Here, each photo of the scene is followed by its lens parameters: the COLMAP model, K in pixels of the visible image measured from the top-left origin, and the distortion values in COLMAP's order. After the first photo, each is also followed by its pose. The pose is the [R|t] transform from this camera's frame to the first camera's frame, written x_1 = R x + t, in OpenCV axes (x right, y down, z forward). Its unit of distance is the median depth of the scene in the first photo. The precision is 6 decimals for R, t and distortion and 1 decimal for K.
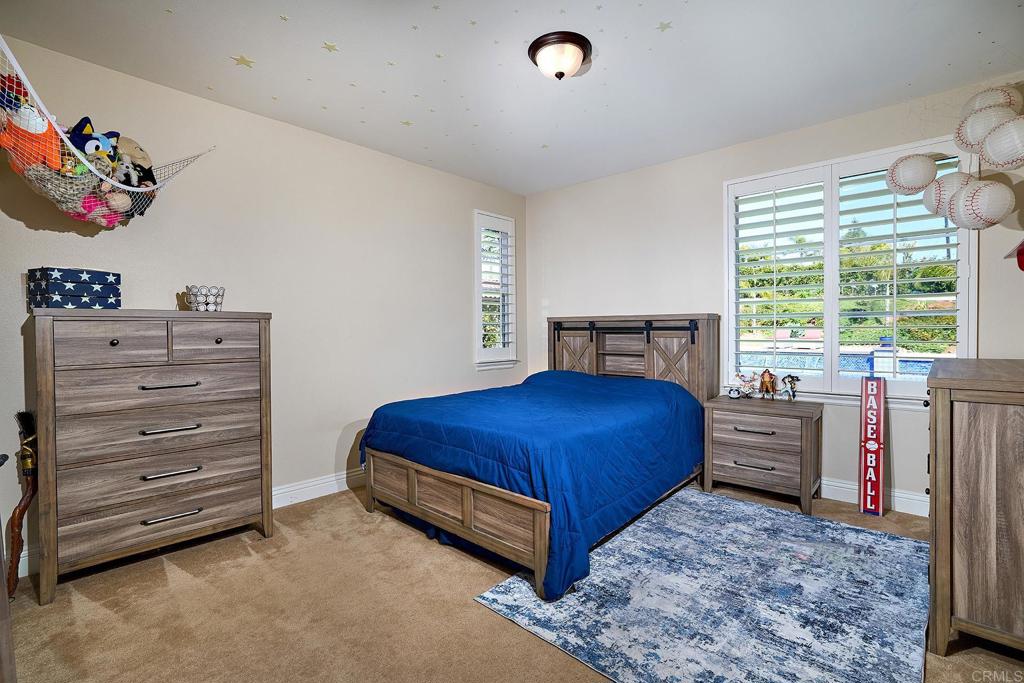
lens RADIAL K [[469.2, 0, 512.0], [0, 469.2, 341.5], [0, 0, 1]] dist [-0.001076, 0.000157]
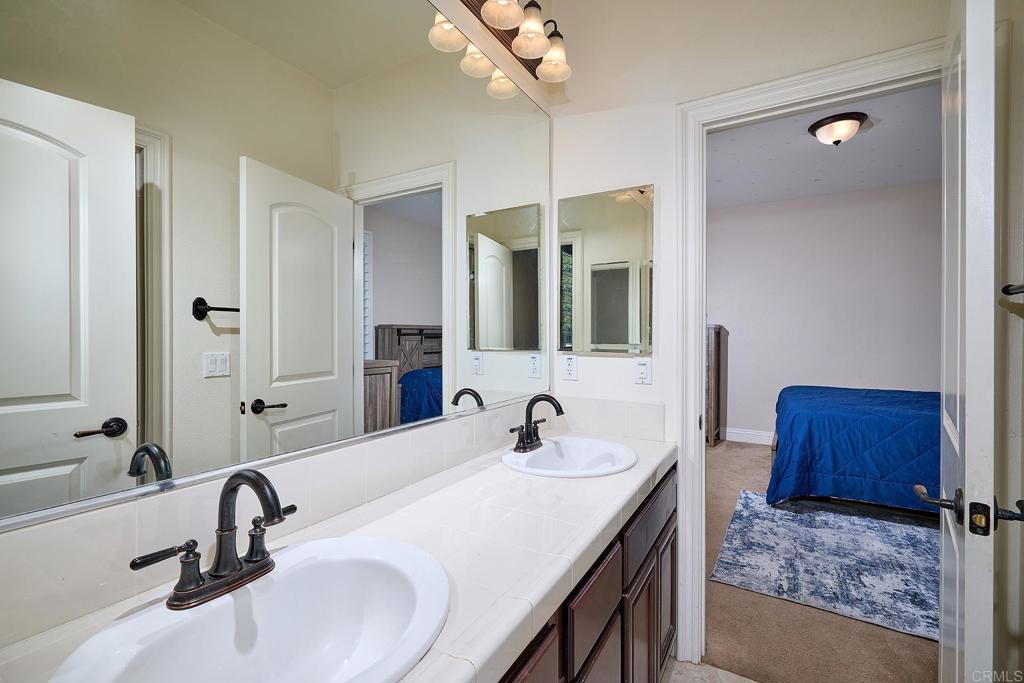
lens RADIAL K [[438.5, 0, 512.0], [0, 438.5, 341.5], [0, 0, 1]] dist [-0.000549, 0.000200]
pose [[0.187924, 0.020570, -0.981968, 1.410988], [-0.018599, 0.999676, 0.017382, -0.013849], [0.982008, 0.014997, 0.188245, -0.151585]]
